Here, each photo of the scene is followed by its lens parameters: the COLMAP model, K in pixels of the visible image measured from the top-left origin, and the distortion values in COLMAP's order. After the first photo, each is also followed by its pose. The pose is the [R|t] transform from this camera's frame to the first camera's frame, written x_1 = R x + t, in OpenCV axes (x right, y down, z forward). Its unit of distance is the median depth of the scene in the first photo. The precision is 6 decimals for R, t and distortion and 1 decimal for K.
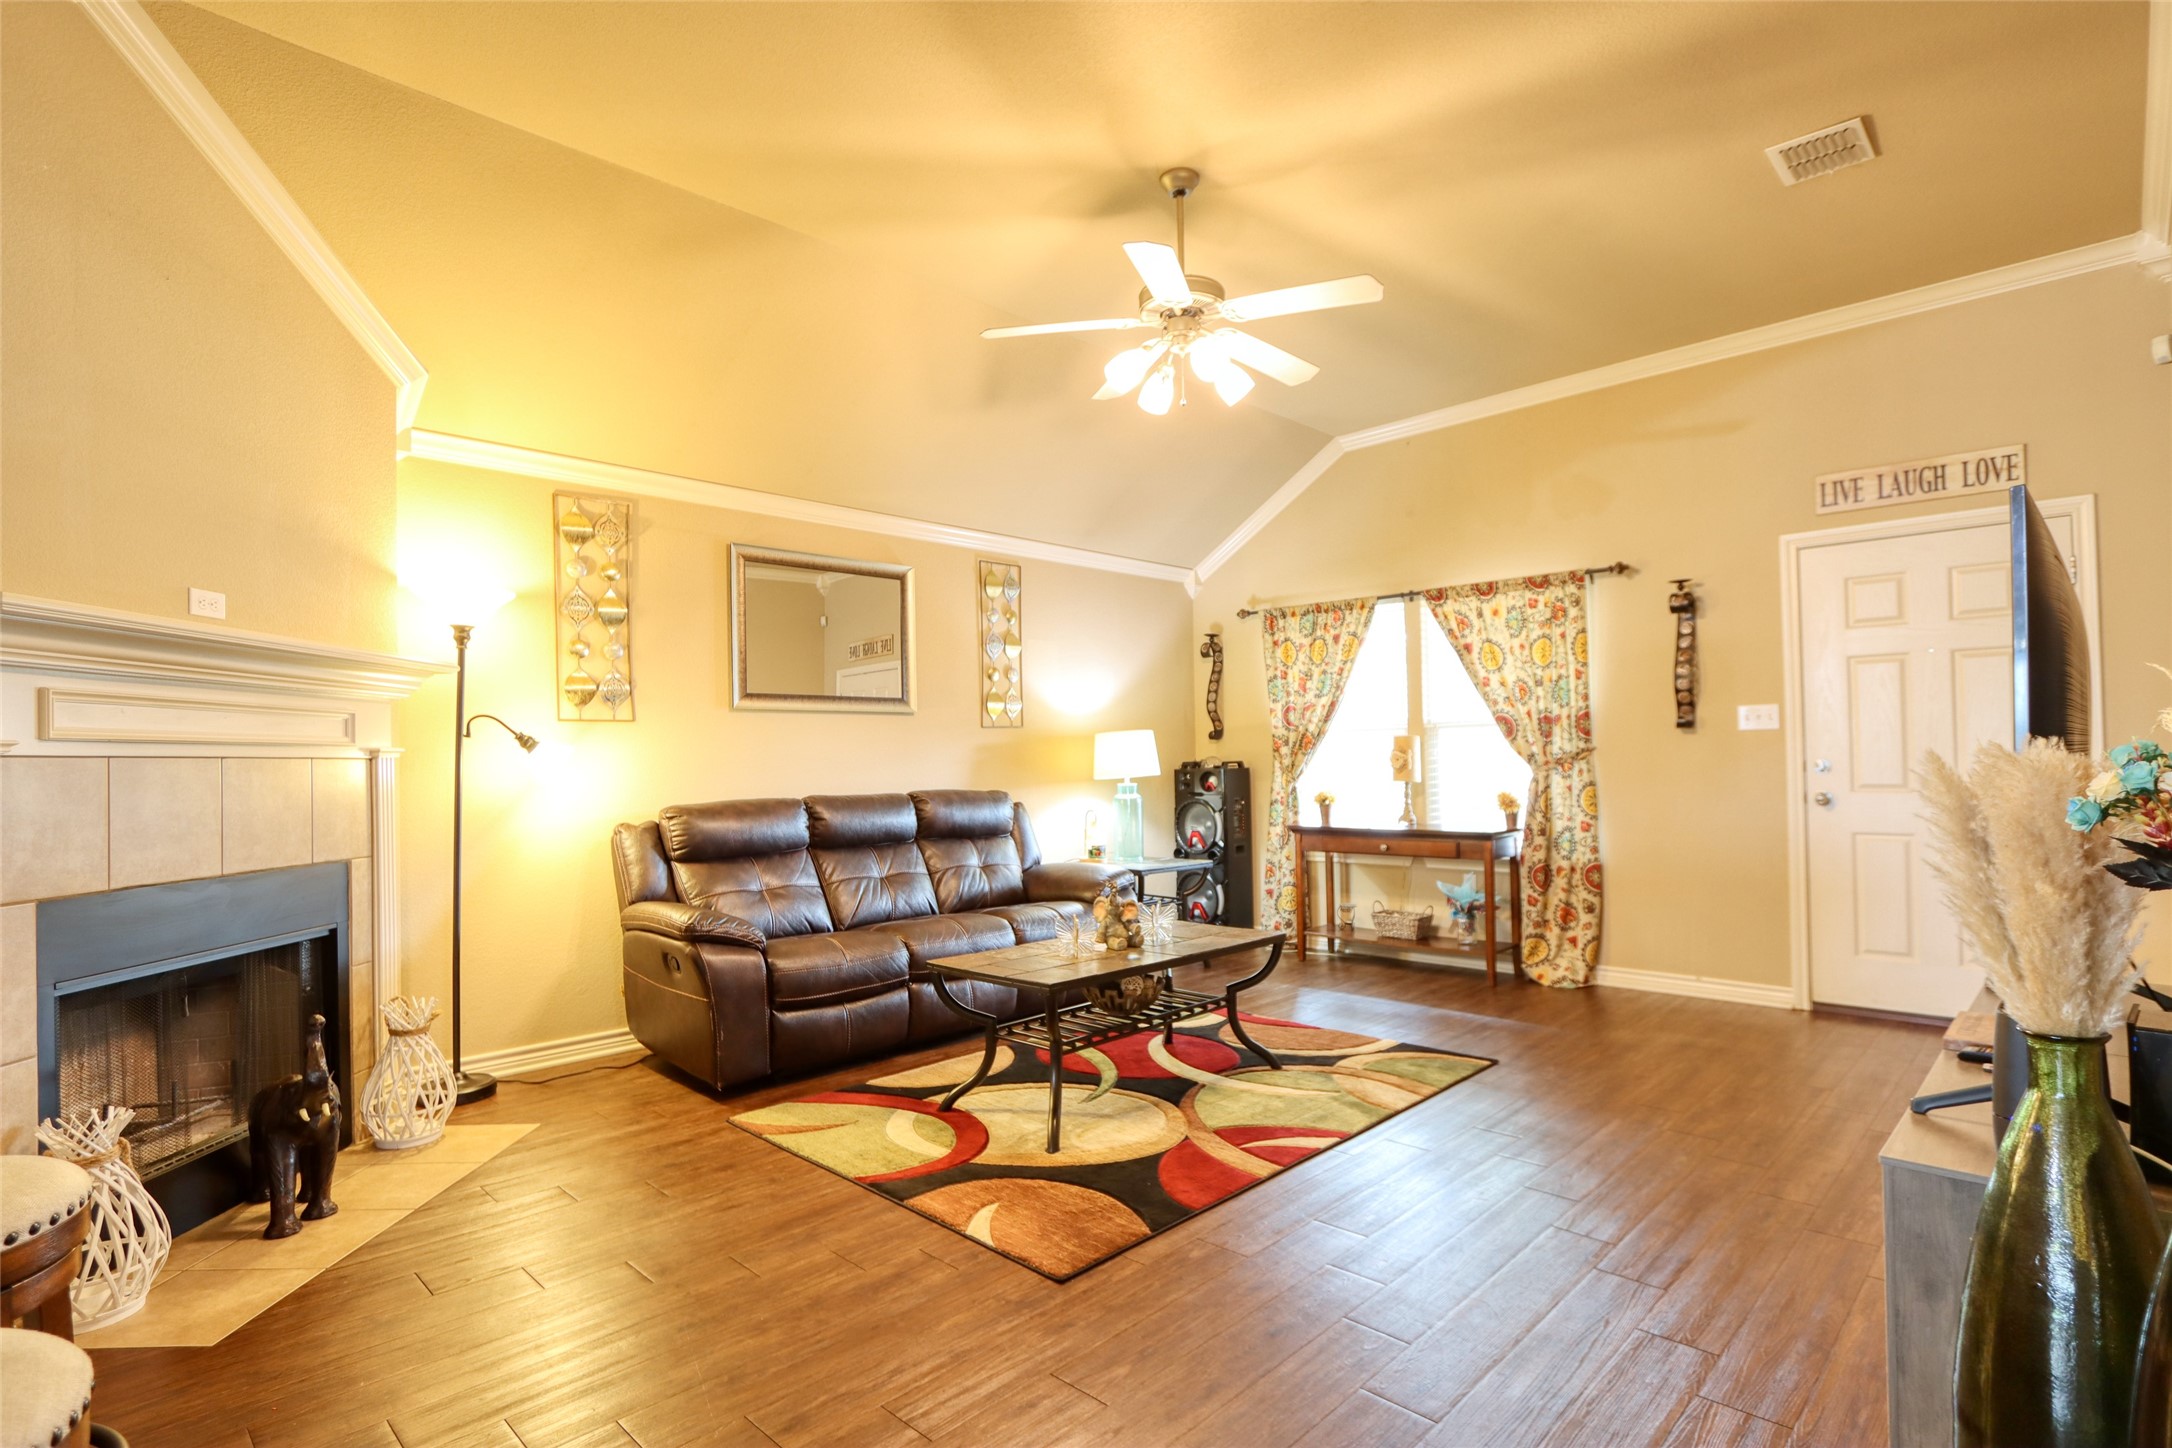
lens RADIAL K [[1072.5, 0, 1089.7], [0, 1072.5, 739.0], [0, 0, 1]] dist [-0.005322, -0.000190]
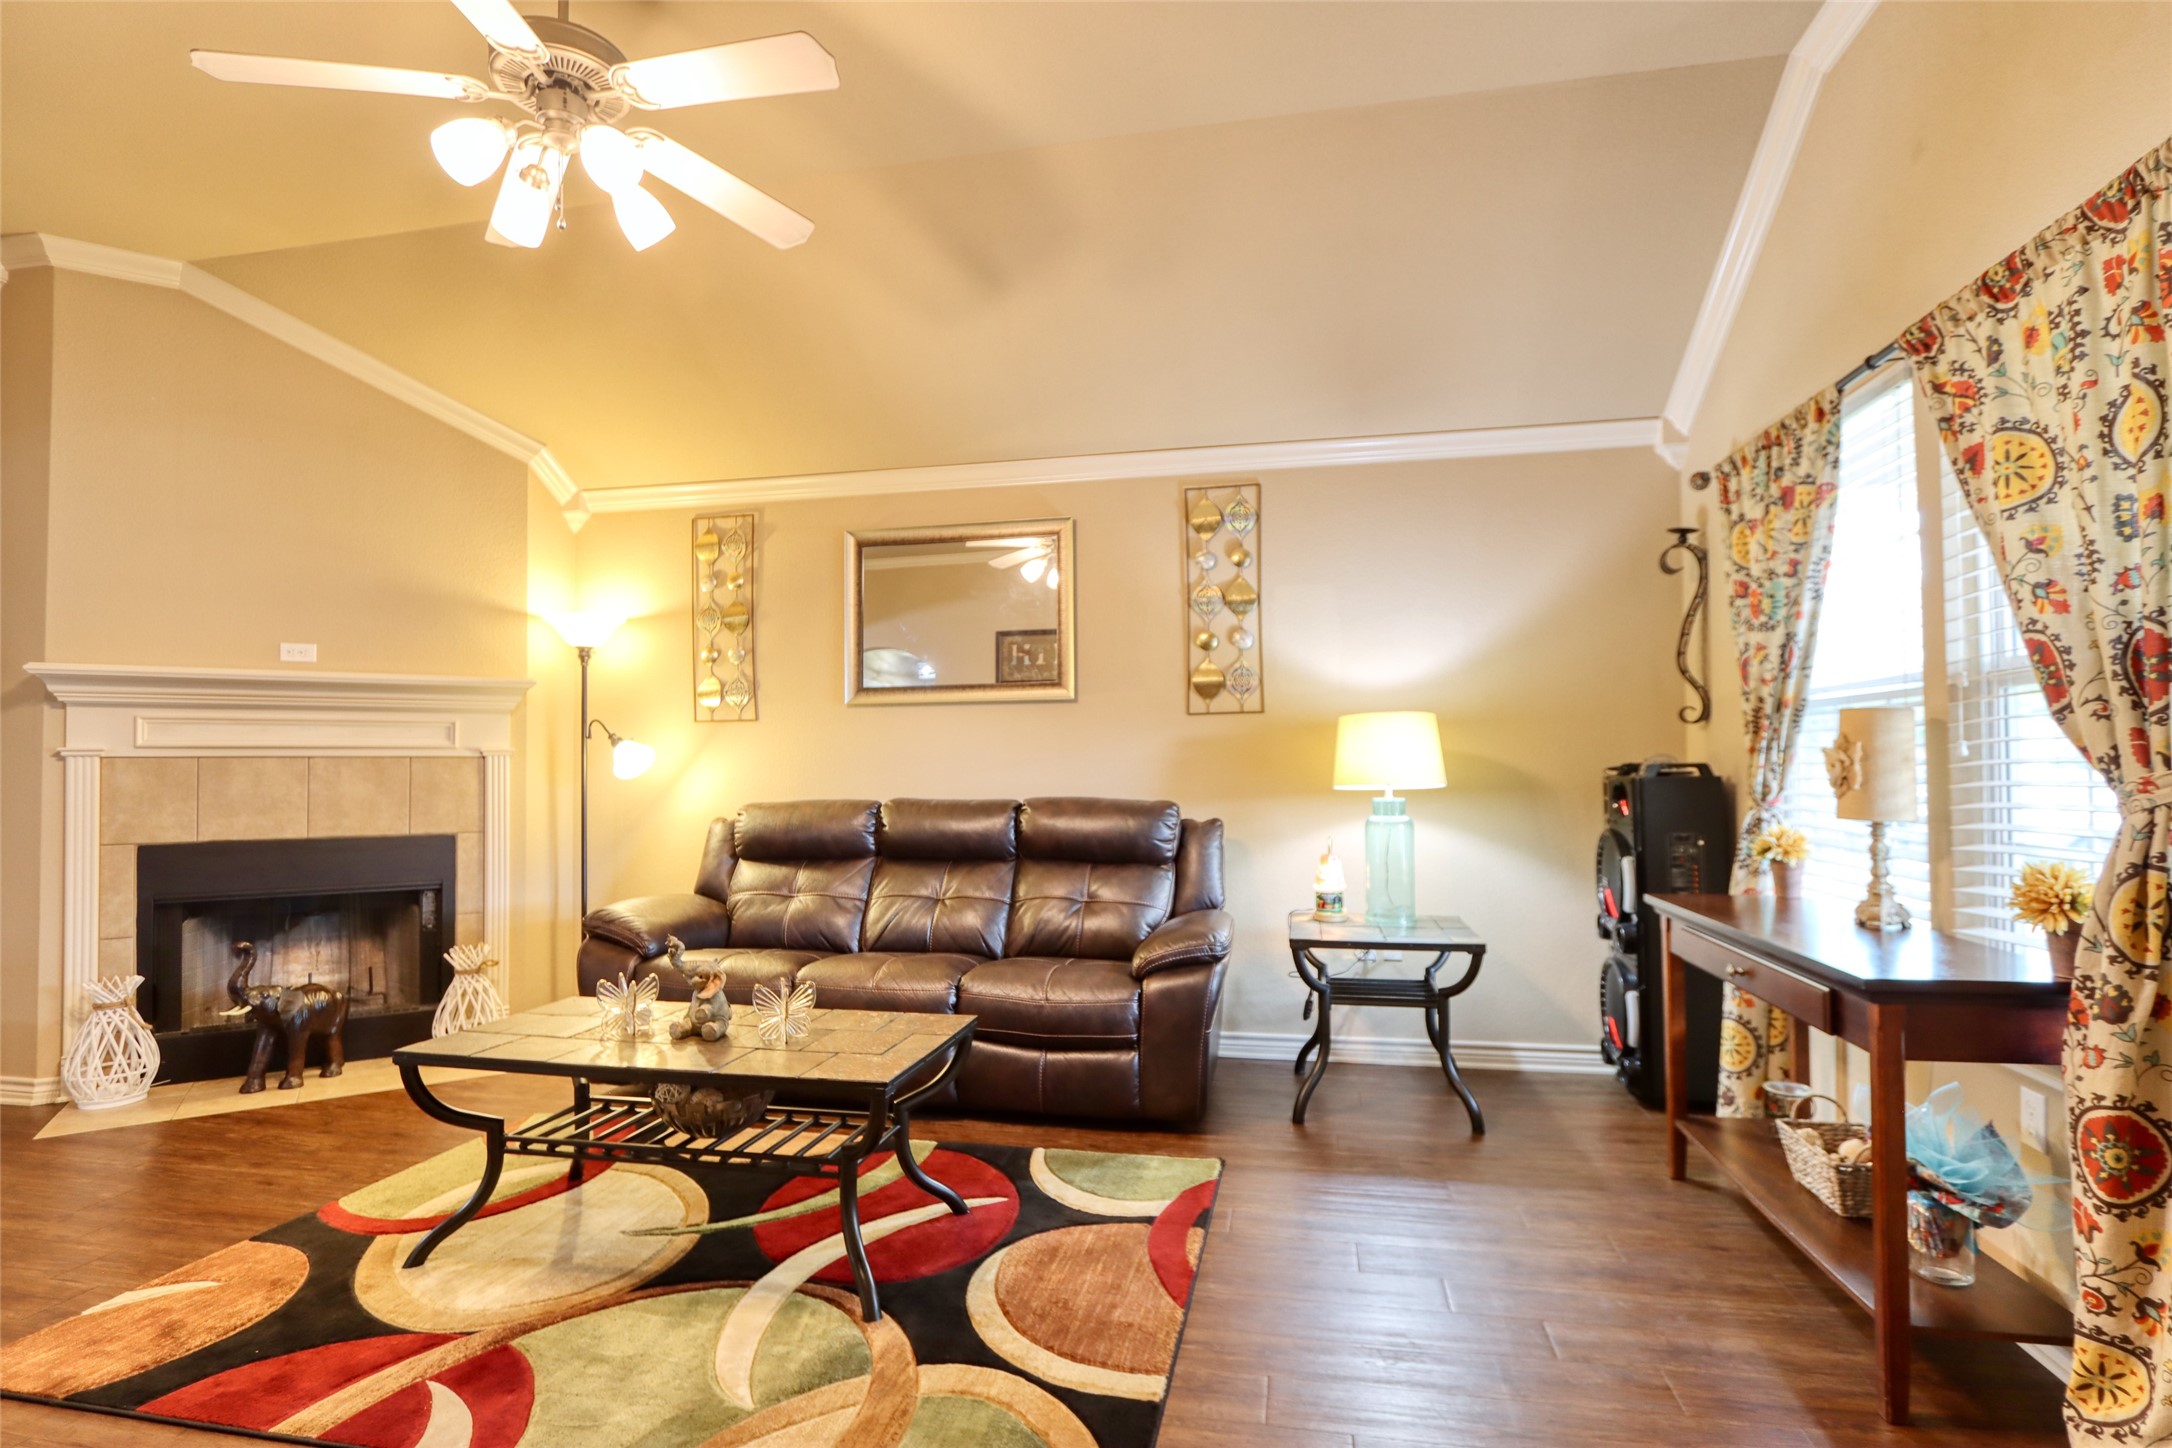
lens RADIAL K [[1072.5, 0, 1091.1], [0, 1072.5, 734.6], [0, 0, 1]] dist [-0.005322, -0.000190]
pose [[0.536281, -0.011027, -0.843968, 0.518065], [0.015202, 0.999879, -0.003404, 0.004655], [0.843903, -0.011005, 0.536383, 0.582695]]
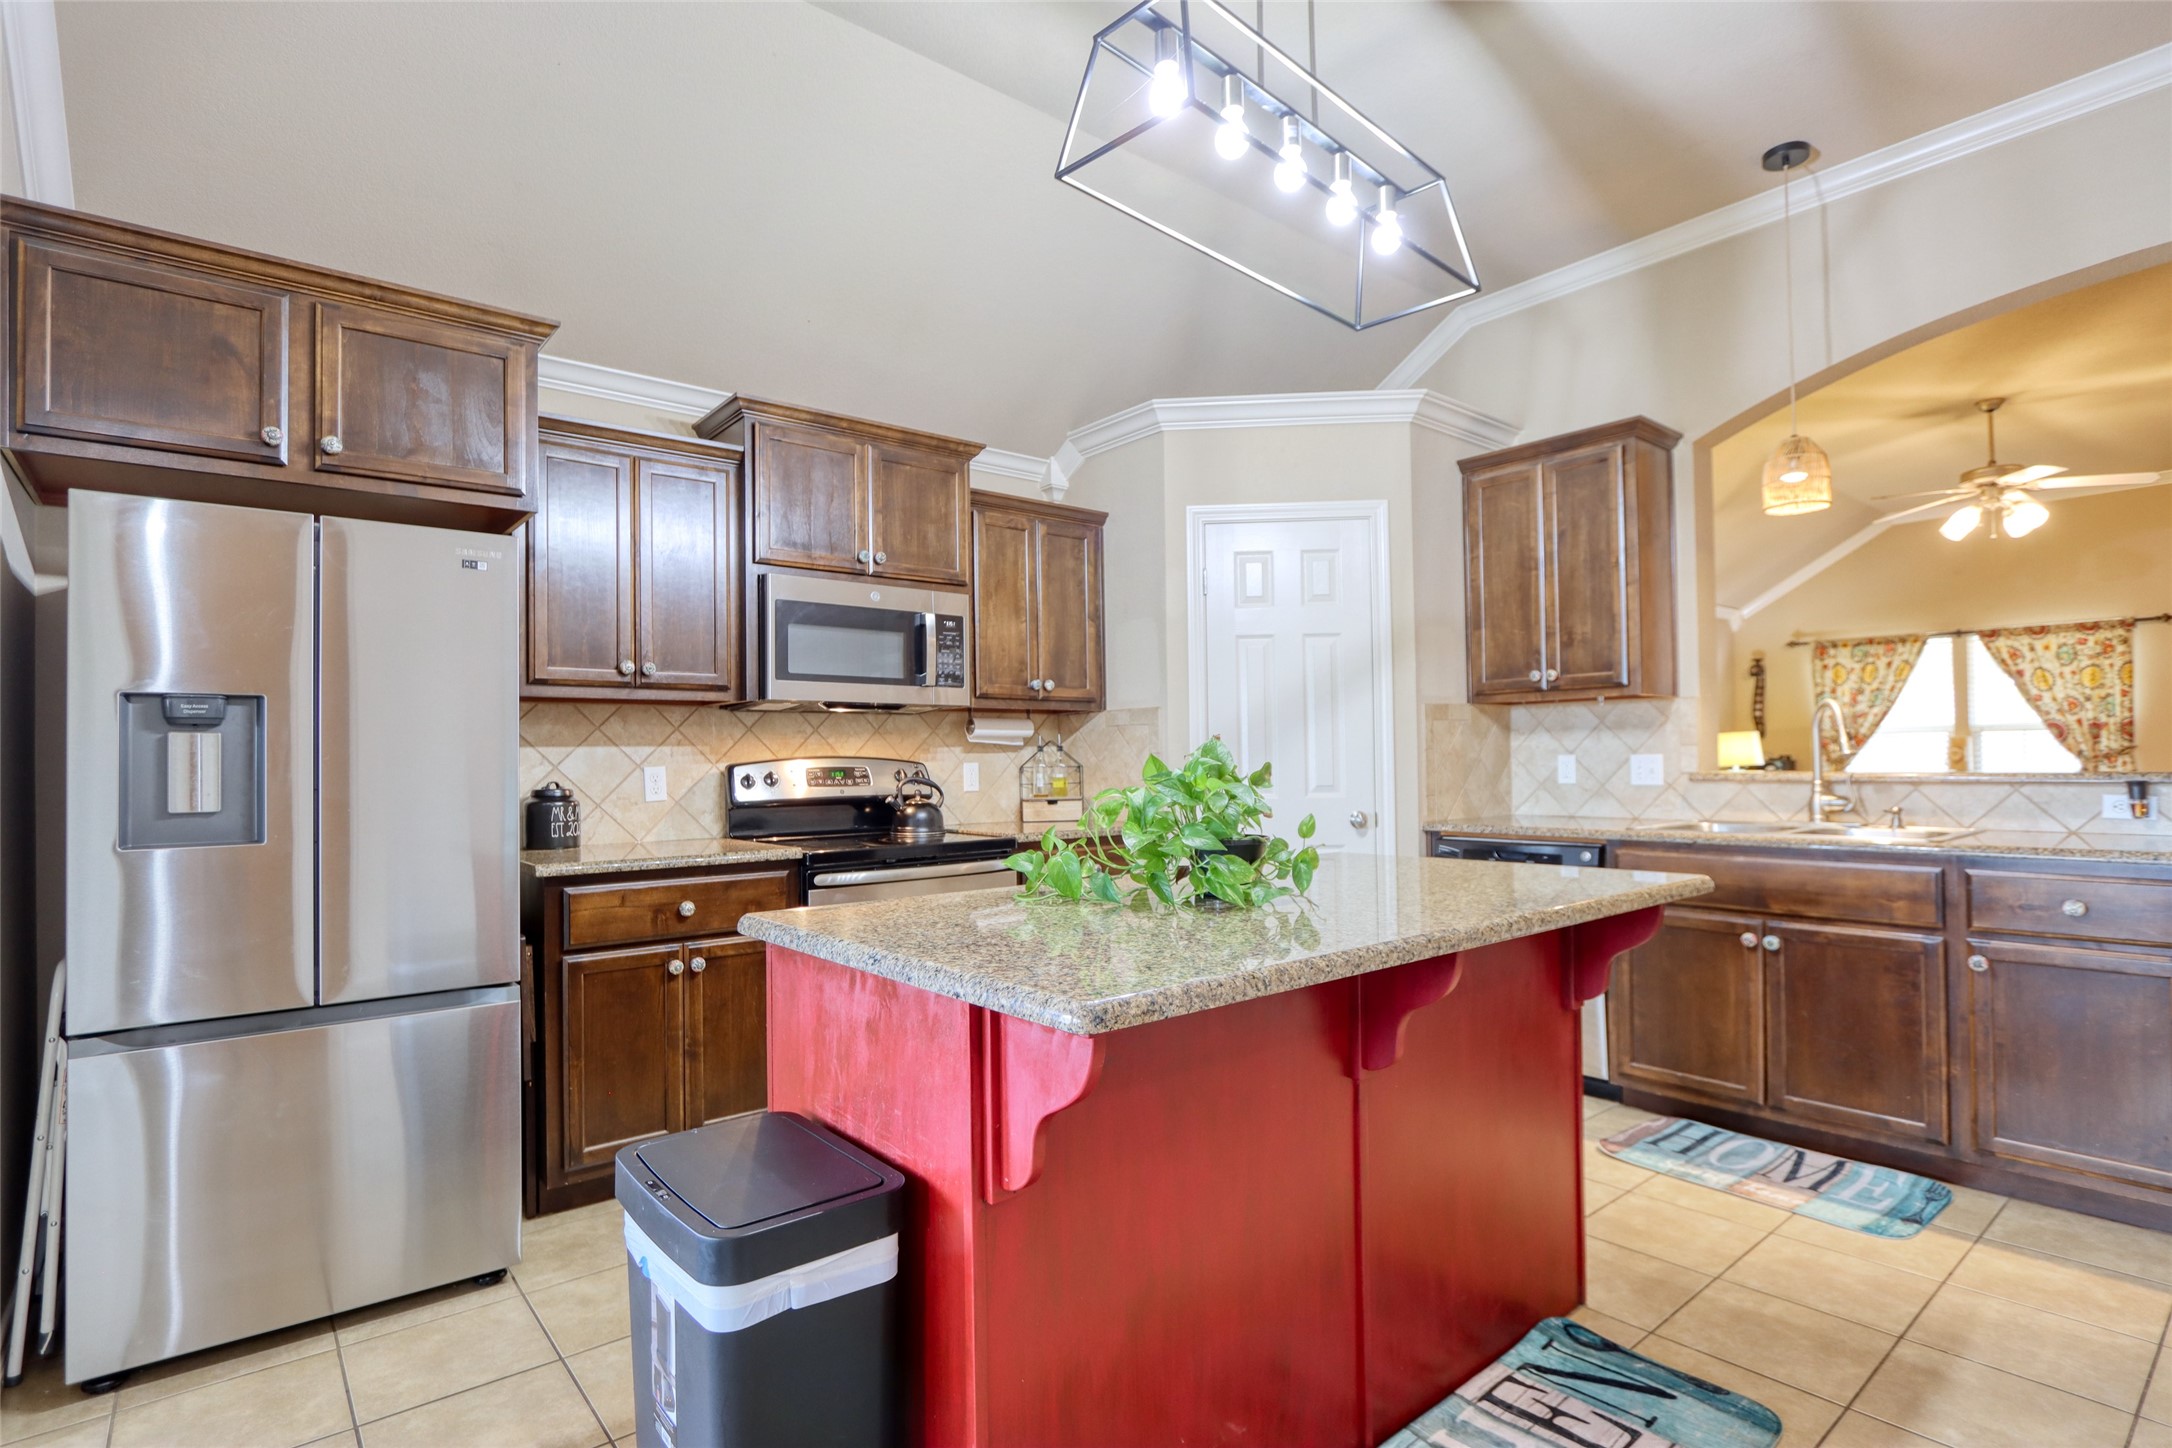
lens RADIAL K [[1072.5, 0, 1088.0], [0, 1072.5, 735.5], [0, 0, 1]] dist [-0.005322, -0.000190]
pose [[0.995042, -0.000105, -0.099457, -0.730197], [0.000460, 0.999994, 0.003552, -0.010783], [0.099456, -0.003581, 0.995036, -0.500472]]
